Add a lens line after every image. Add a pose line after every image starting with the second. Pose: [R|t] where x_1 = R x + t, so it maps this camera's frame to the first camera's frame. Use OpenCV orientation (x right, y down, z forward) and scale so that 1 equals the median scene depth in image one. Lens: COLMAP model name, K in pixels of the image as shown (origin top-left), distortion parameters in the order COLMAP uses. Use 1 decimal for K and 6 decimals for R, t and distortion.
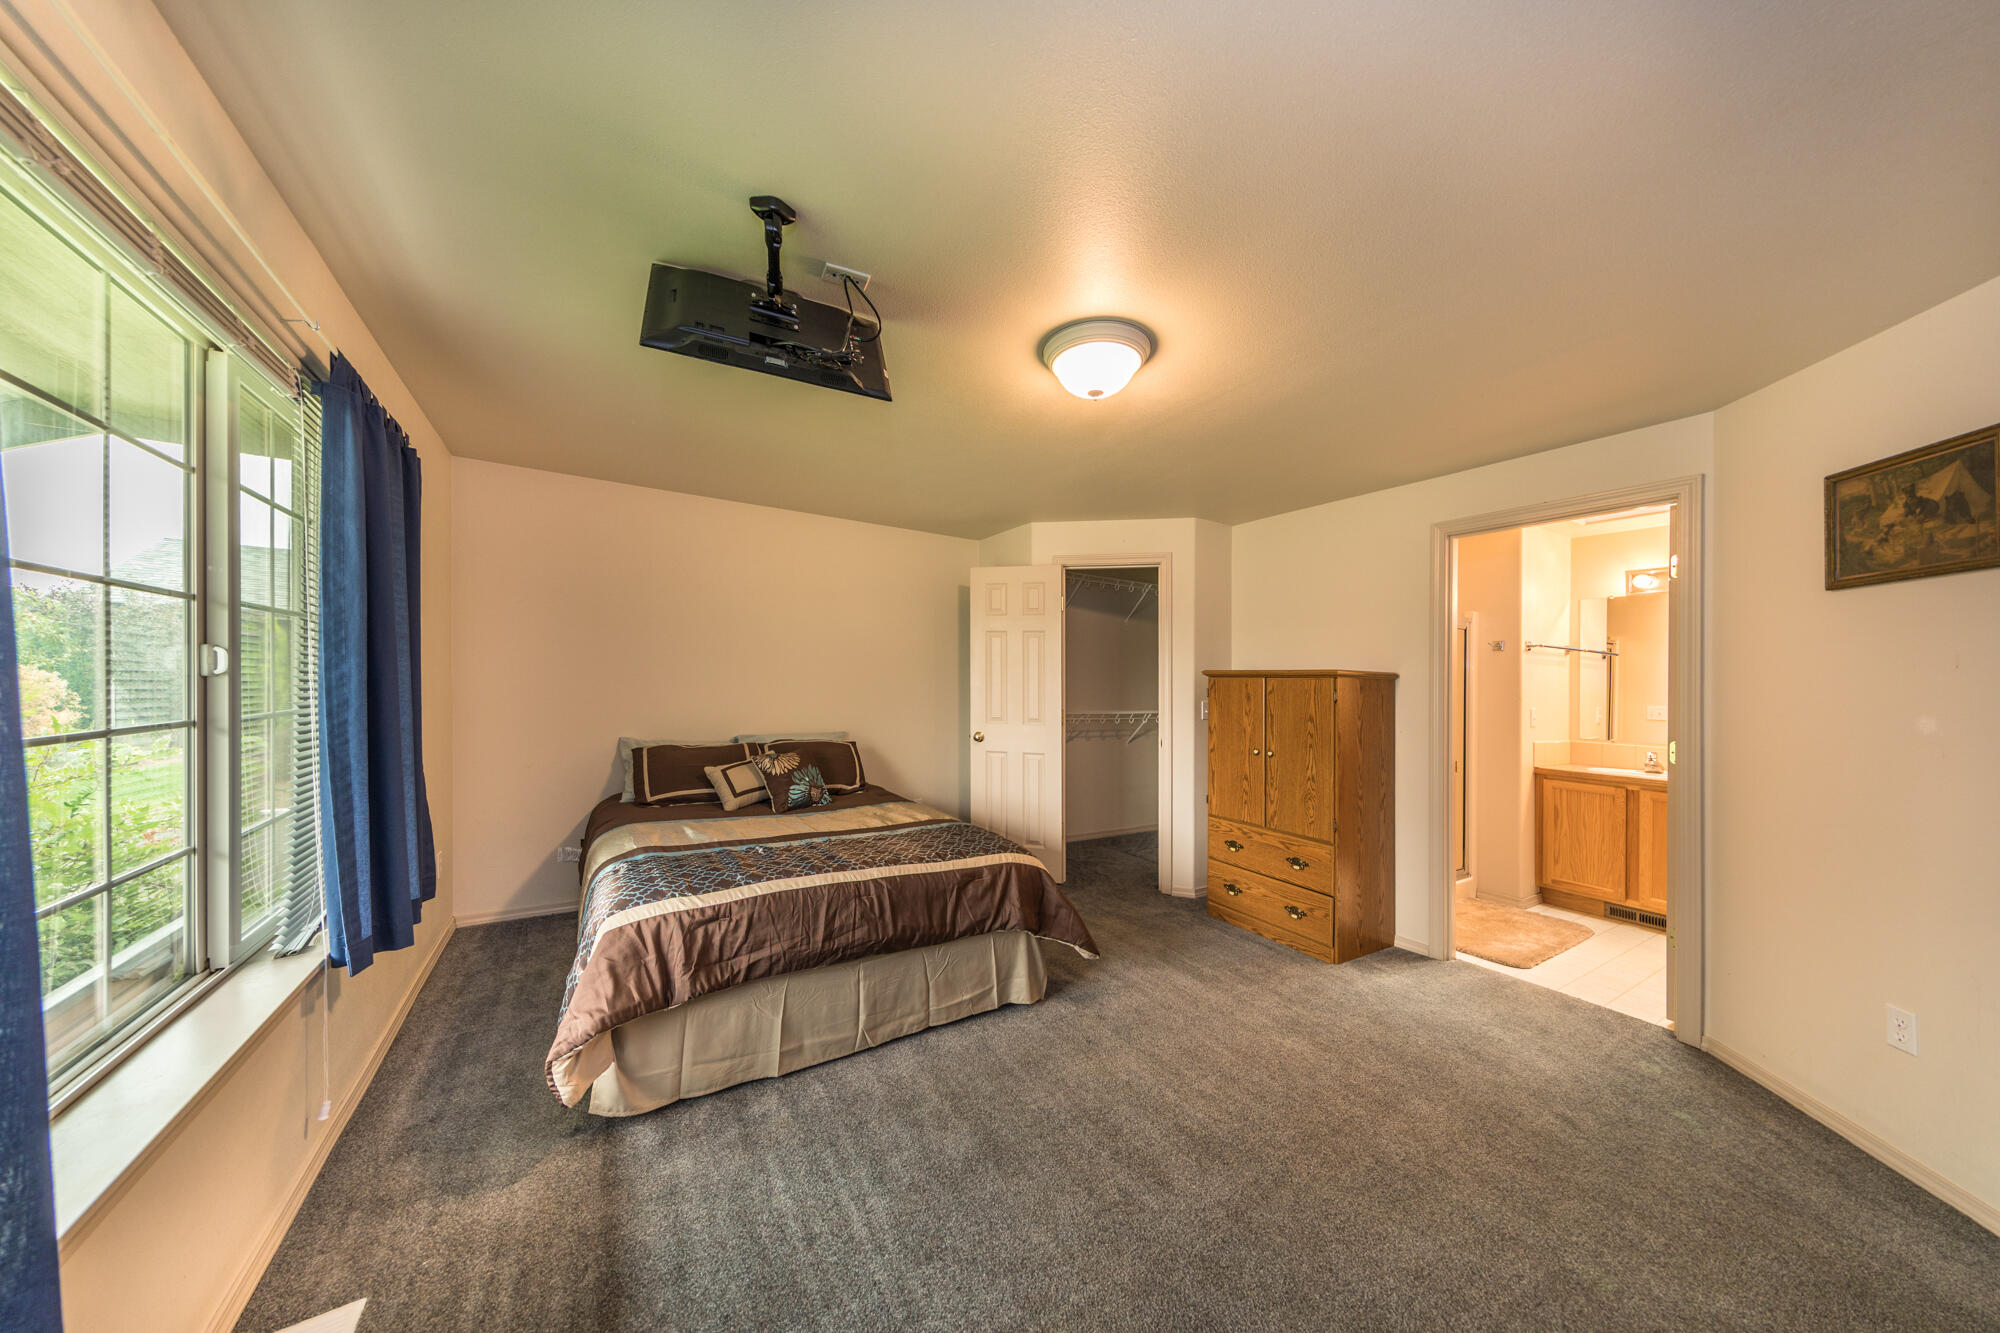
lens RADIAL K [[641.1, 0, 959.7], [0, 641.1, 677.8], [0, 0, 1]] dist [-0.000197, -0.000024]
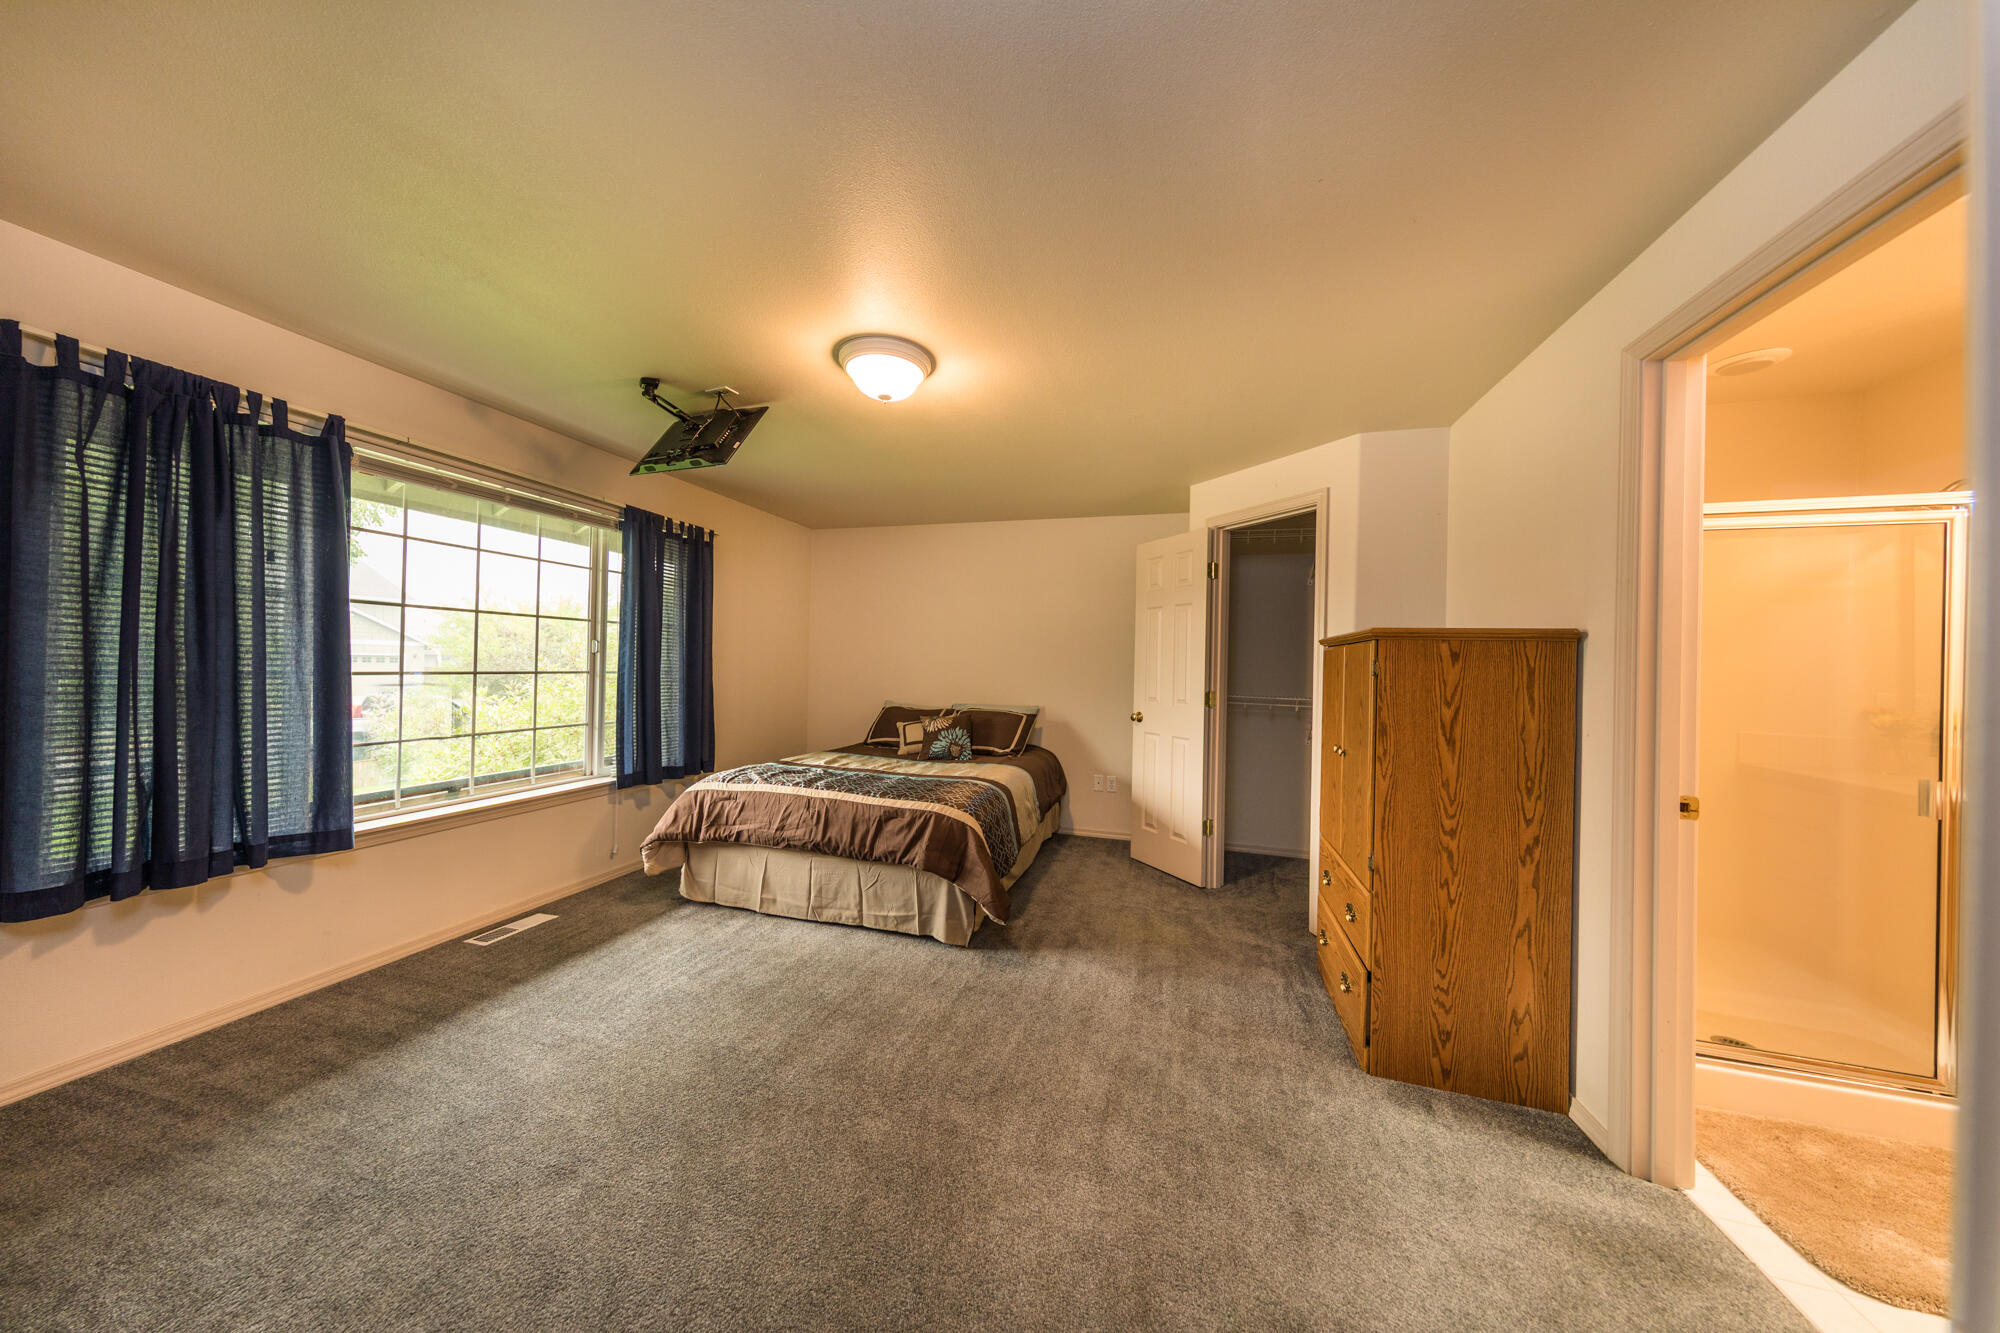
lens RADIAL K [[625.1, 0, 1000.0], [0, 625.1, 666.5], [0, 0, 1]] dist [-0.000222, -0.000041]
pose [[0.674670, -0.005527, -0.738099, 0.831167], [-0.003964, 0.999930, -0.011111, 0.038378], [0.738109, 0.010422, 0.674601, 0.291728]]
